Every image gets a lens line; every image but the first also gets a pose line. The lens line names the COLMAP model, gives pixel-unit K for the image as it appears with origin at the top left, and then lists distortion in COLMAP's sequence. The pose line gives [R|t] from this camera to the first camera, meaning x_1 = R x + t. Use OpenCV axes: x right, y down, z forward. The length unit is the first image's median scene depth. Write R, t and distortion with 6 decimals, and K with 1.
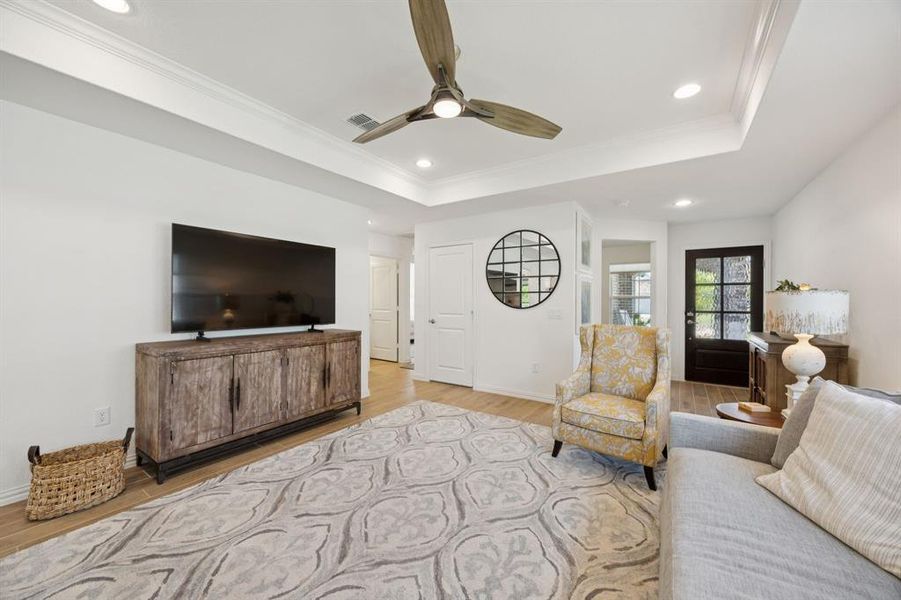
lens RADIAL K [[343.4, 0, 448.2], [0, 343.4, 299.5], [0, 0, 1]] dist [-0.001652, -0.000260]
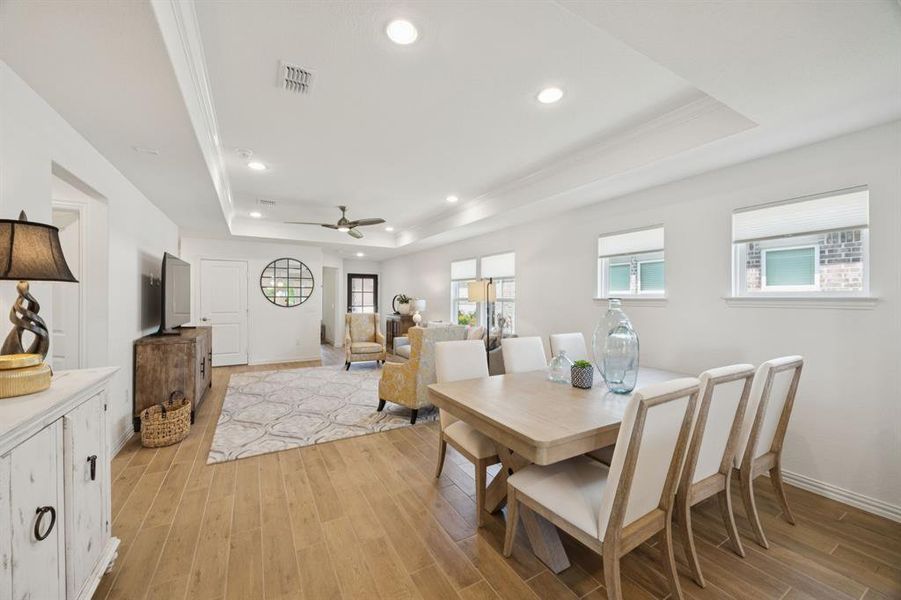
lens RADIAL K [[343.4, 0, 448.2], [0, 343.4, 299.5], [0, 0, 1]] dist [-0.001652, -0.000260]
pose [[0.442464, -0.007634, 0.896754, -1.425177], [-0.001173, 0.999958, 0.009091, -0.037409], [-0.896786, -0.005075, 0.442436, -0.608380]]
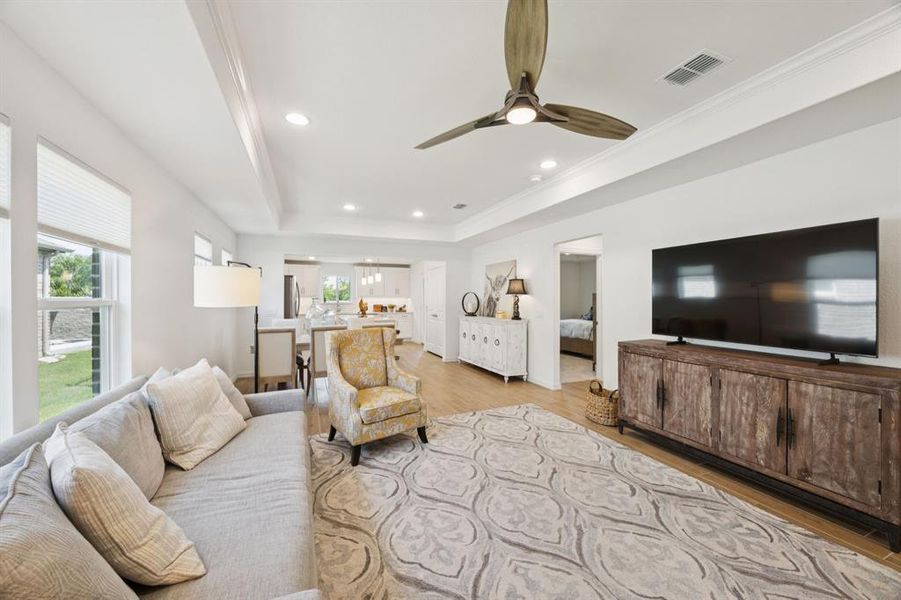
lens RADIAL K [[343.4, 0, 448.2], [0, 343.4, 299.5], [0, 0, 1]] dist [-0.001652, -0.000260]
pose [[-0.551713, -0.003403, -0.834027, 0.657933], [-0.001213, 0.999994, -0.003278, -0.025443], [0.834033, -0.000797, -0.551714, 0.987155]]
